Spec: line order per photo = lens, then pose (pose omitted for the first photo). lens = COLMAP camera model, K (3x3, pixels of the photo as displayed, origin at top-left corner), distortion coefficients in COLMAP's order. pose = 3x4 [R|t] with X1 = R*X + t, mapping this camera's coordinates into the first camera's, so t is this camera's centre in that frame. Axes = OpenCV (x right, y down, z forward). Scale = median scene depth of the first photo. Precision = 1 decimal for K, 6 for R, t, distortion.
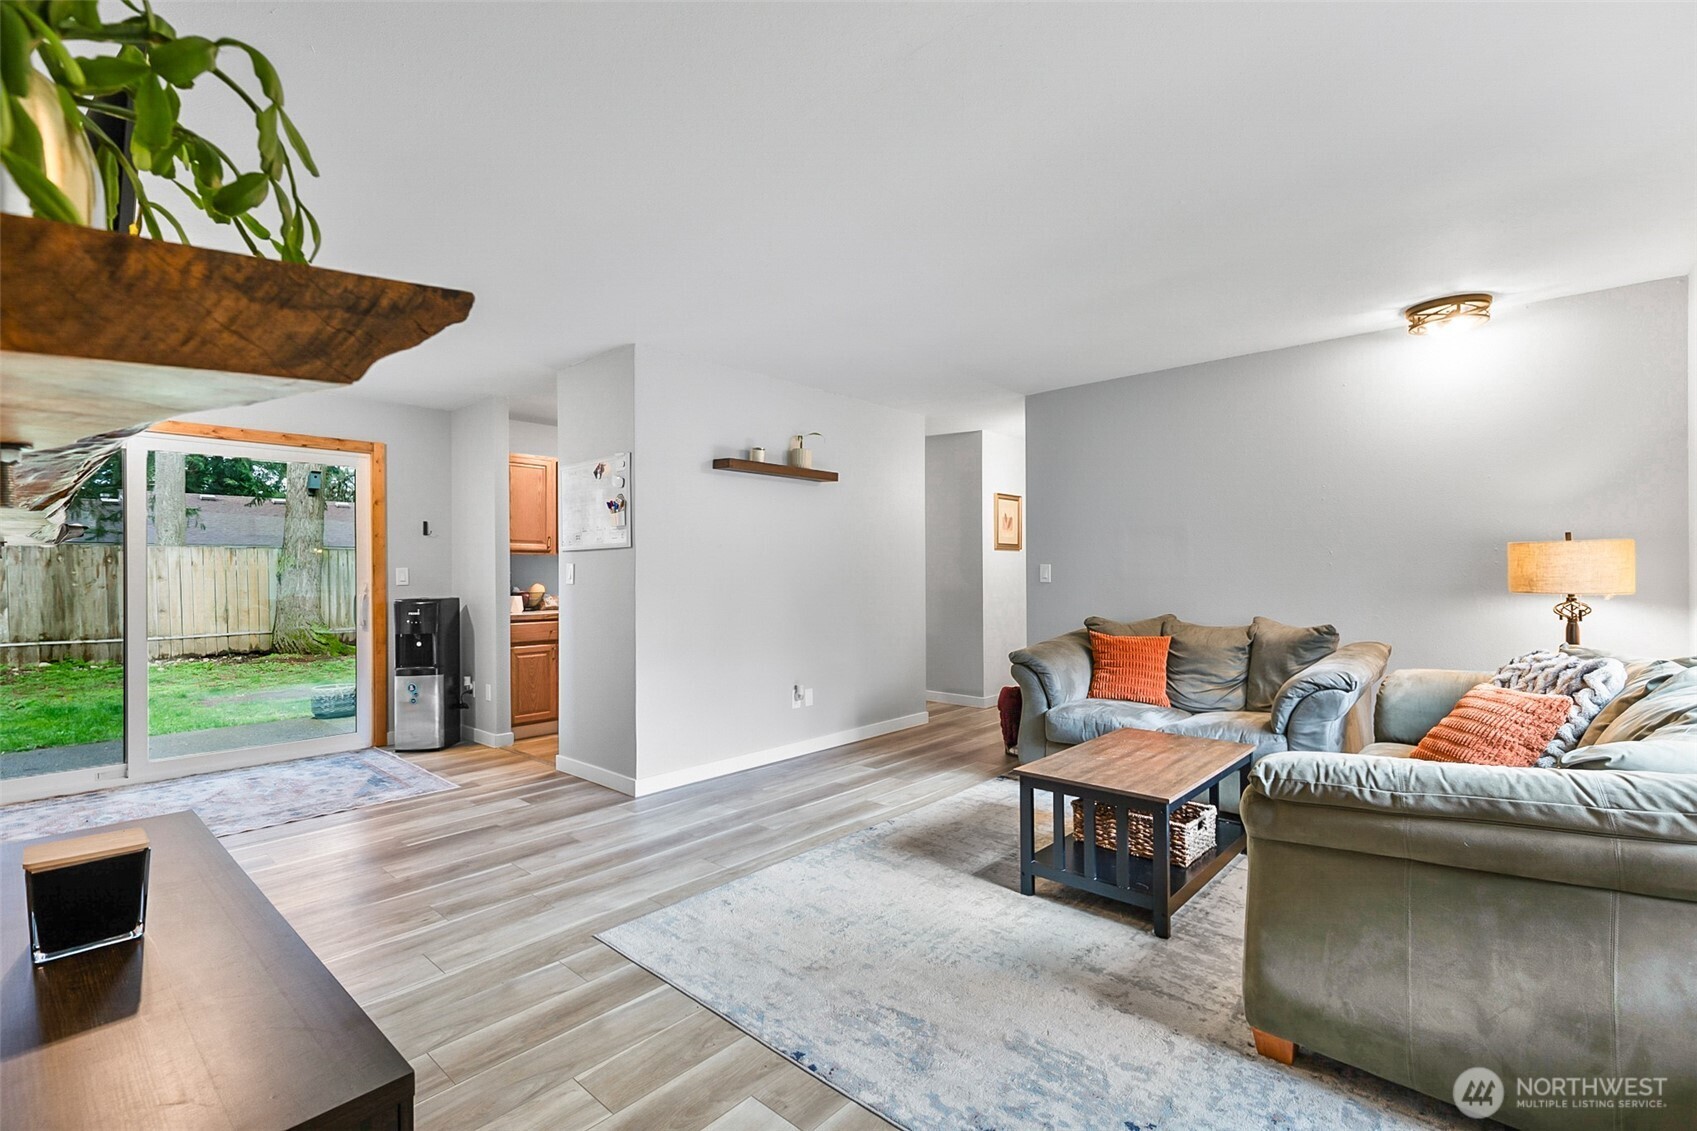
lens RADIAL K [[758.8, 0, 848.9], [0, 758.8, 563.6], [0, 0, 1]] dist [0.004575, -0.000409]
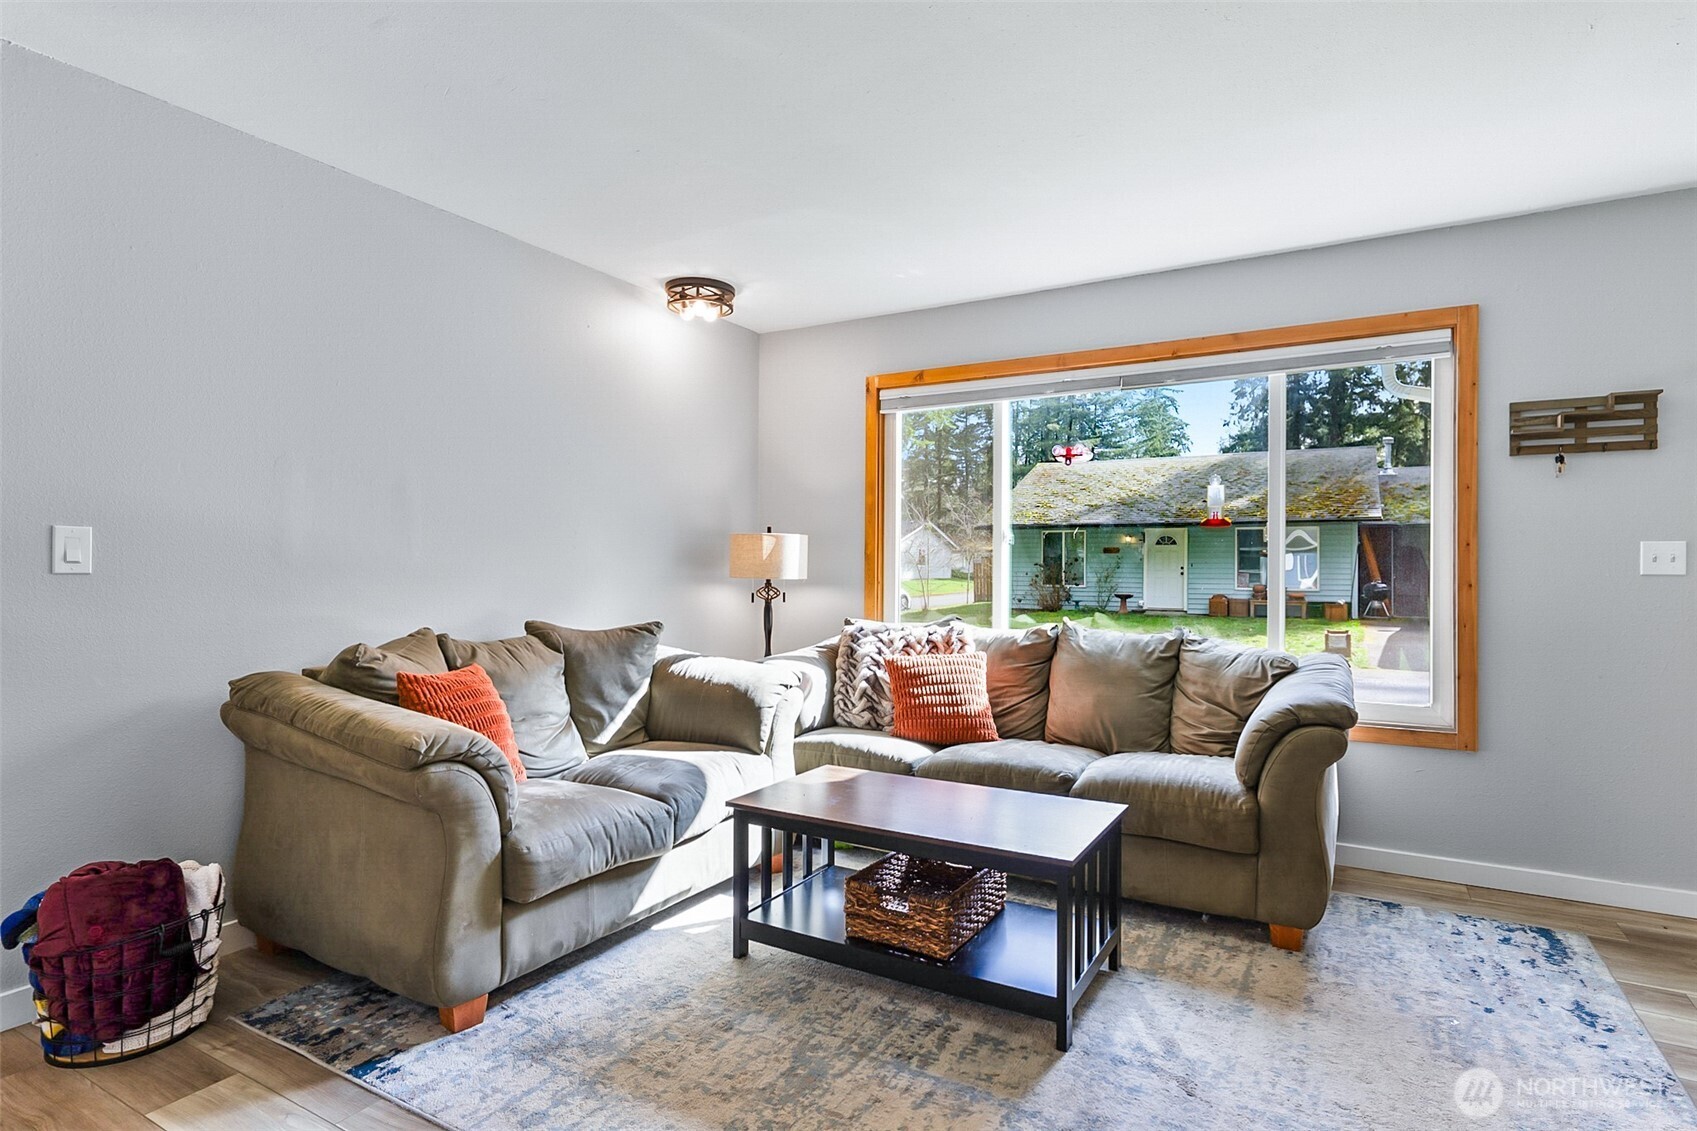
lens RADIAL K [[881.1, 0, 848.5], [0, 881.1, 565.5], [0, 0, 1]] dist [-0.000398, 0.000564]
pose [[-0.203319, 0.008213, 0.979078, -0.339274], [-0.014344, 0.999833, -0.011366, 0.027105], [-0.979007, -0.016355, -0.203168, 0.977236]]
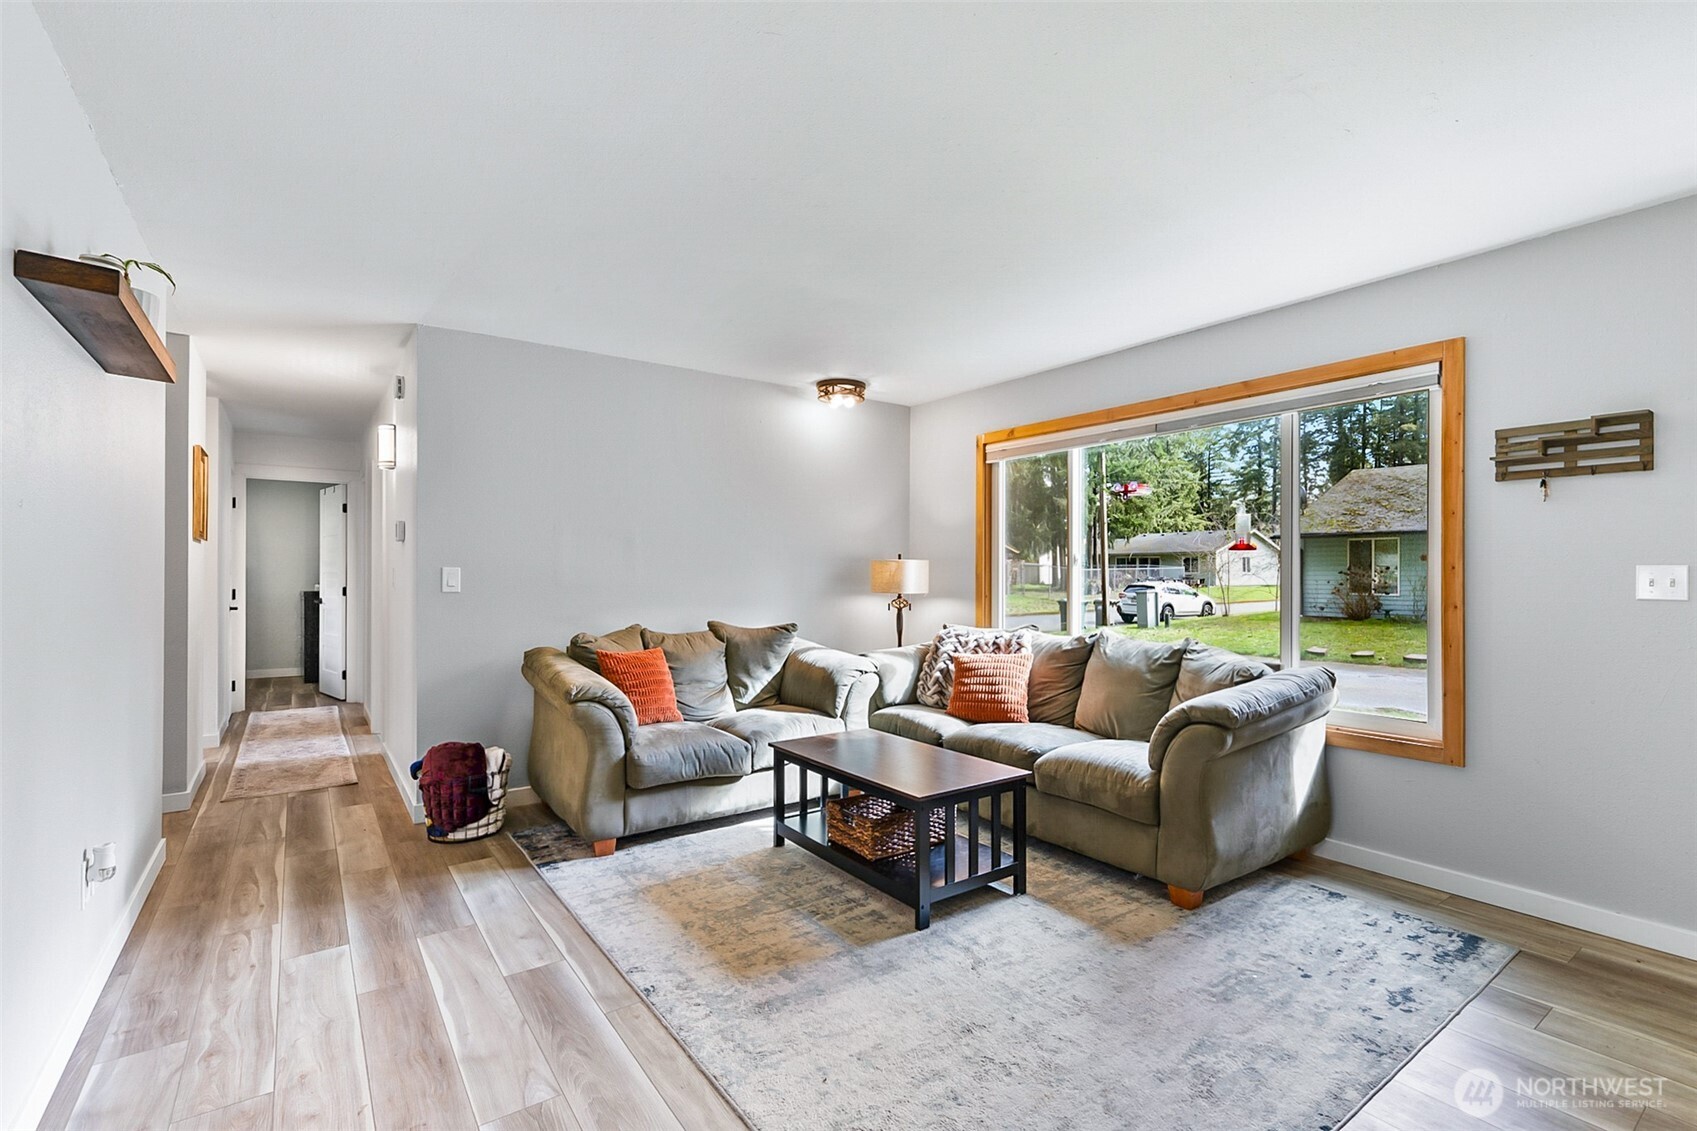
lens RADIAL K [[761.4, 0, 848.2], [0, 761.4, 569.1], [0, 0, 1]] dist [0.006009, -0.000092]
pose [[0.212432, 0.012886, 0.977091, -0.509893], [-0.014034, 0.999850, -0.010134, 0.006250], [-0.977075, -0.011560, 0.212581, 0.653380]]
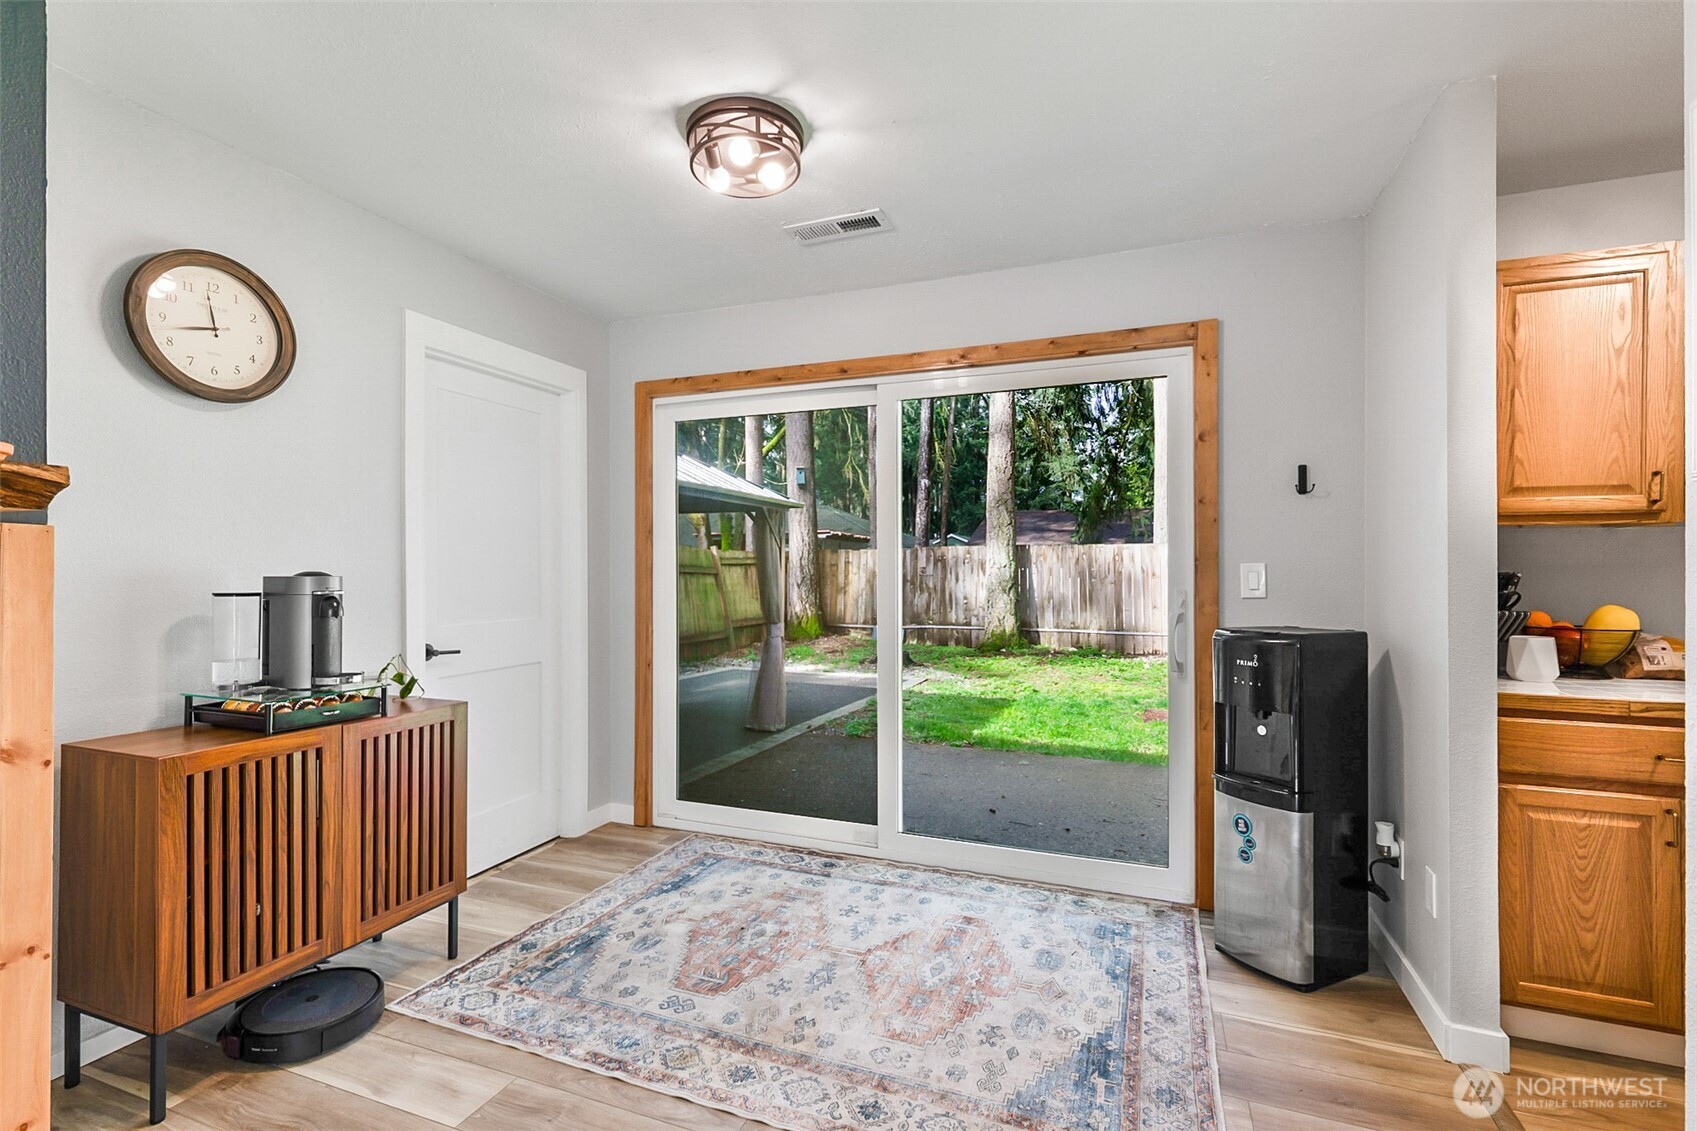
lens RADIAL K [[756.6, 0, 849.9], [0, 756.6, 569.7], [0, 0, 1]] dist [0.001149, -0.000058]
pose [[0.352970, 0.004338, -0.935625, -0.312414], [0.005107, 0.999965, 0.006563, 0.007735], [0.935621, -0.007095, 0.352935, 0.830920]]
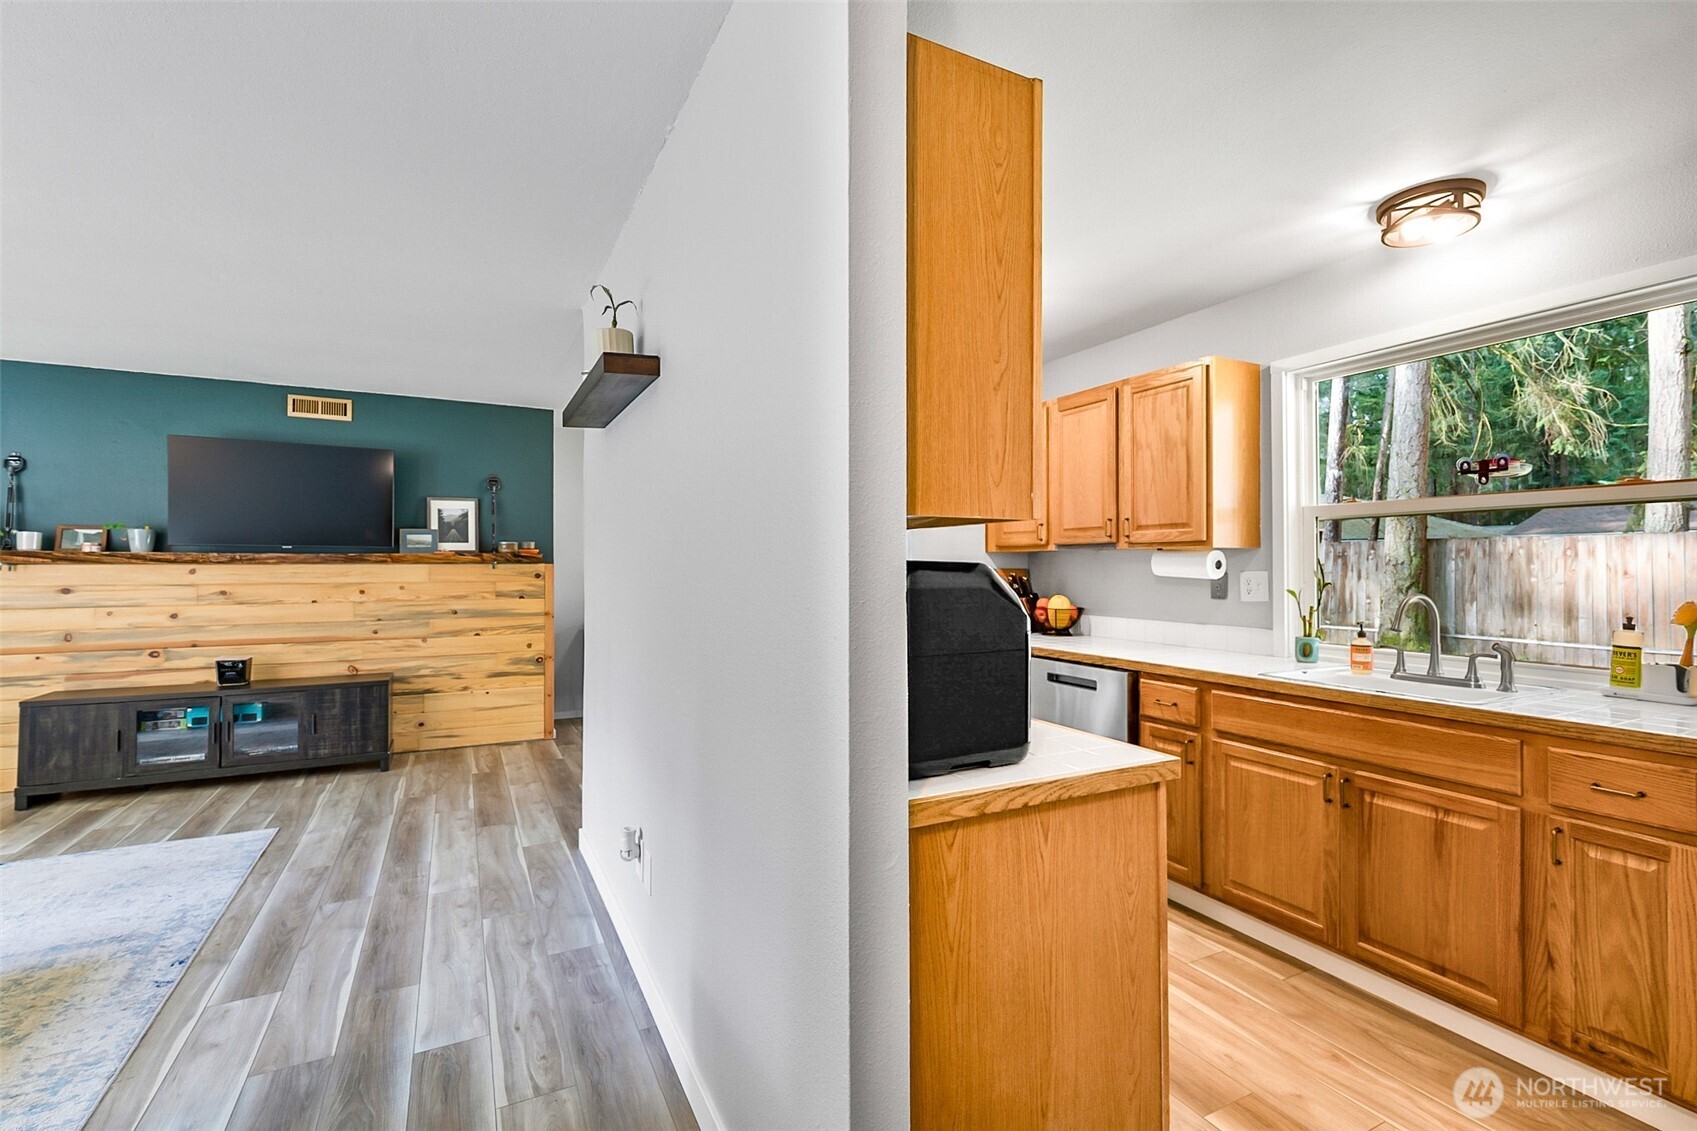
lens RADIAL K [[758.8, 0, 848.9], [0, 758.8, 563.6], [0, 0, 1]] dist [0.004575, -0.000409]
pose [[-0.354921, 0.004117, -0.934887, 0.424011], [0.012209, 0.999925, -0.000232, -0.005569], [0.934817, -0.011497, -0.354945, 1.674568]]
